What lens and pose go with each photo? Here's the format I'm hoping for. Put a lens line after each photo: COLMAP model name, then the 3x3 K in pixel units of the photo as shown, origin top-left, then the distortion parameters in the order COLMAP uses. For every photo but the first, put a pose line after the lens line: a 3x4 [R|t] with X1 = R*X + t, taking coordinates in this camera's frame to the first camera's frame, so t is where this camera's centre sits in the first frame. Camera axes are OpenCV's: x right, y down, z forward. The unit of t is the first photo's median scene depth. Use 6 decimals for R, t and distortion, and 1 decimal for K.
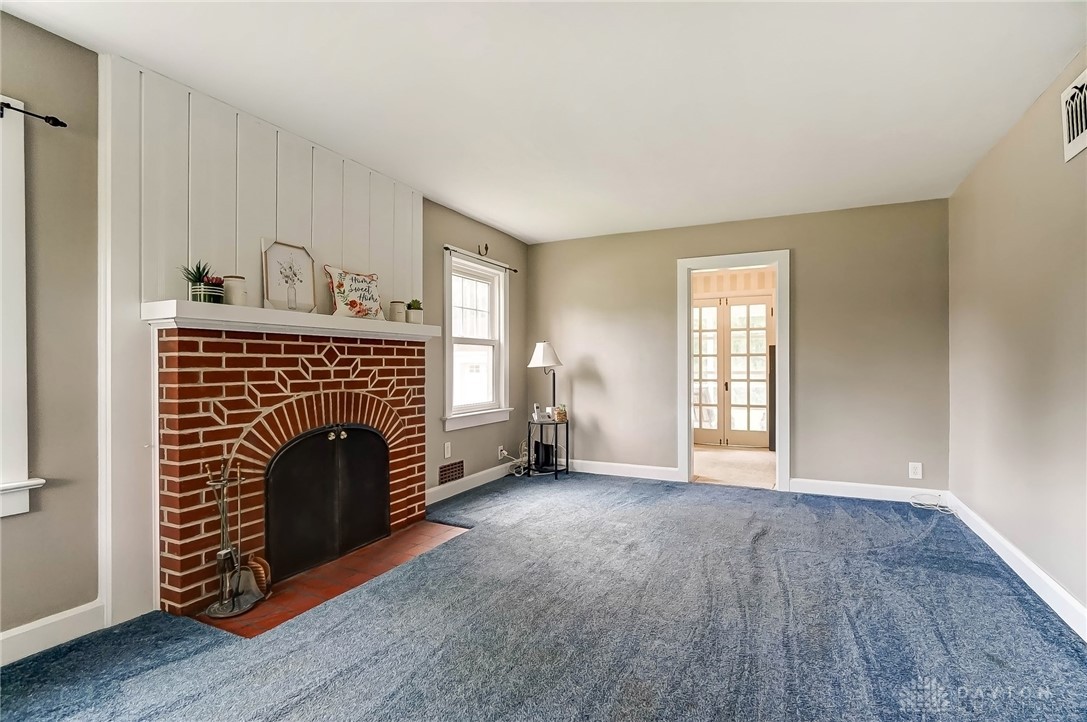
lens RADIAL K [[533.1, 0, 542.7], [0, 533.1, 365.2], [0, 0, 1]] dist [-0.001991, -0.000055]
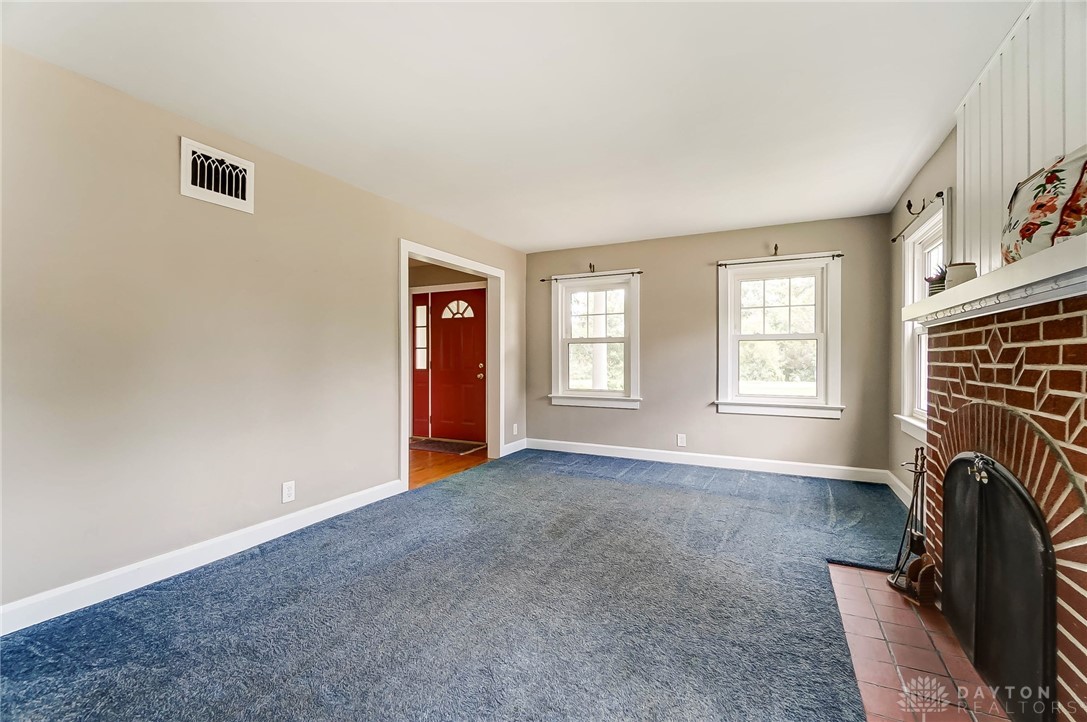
lens RADIAL K [[468.0, 0, 541.3], [0, 468.0, 359.3], [0, 0, 1]] dist [-0.000613, -0.000200]
pose [[-0.999837, 0.002292, 0.017923, 0.107623], [0.002374, 0.999987, 0.004527, -0.004888], [-0.017913, 0.004569, -0.999829, 1.436926]]
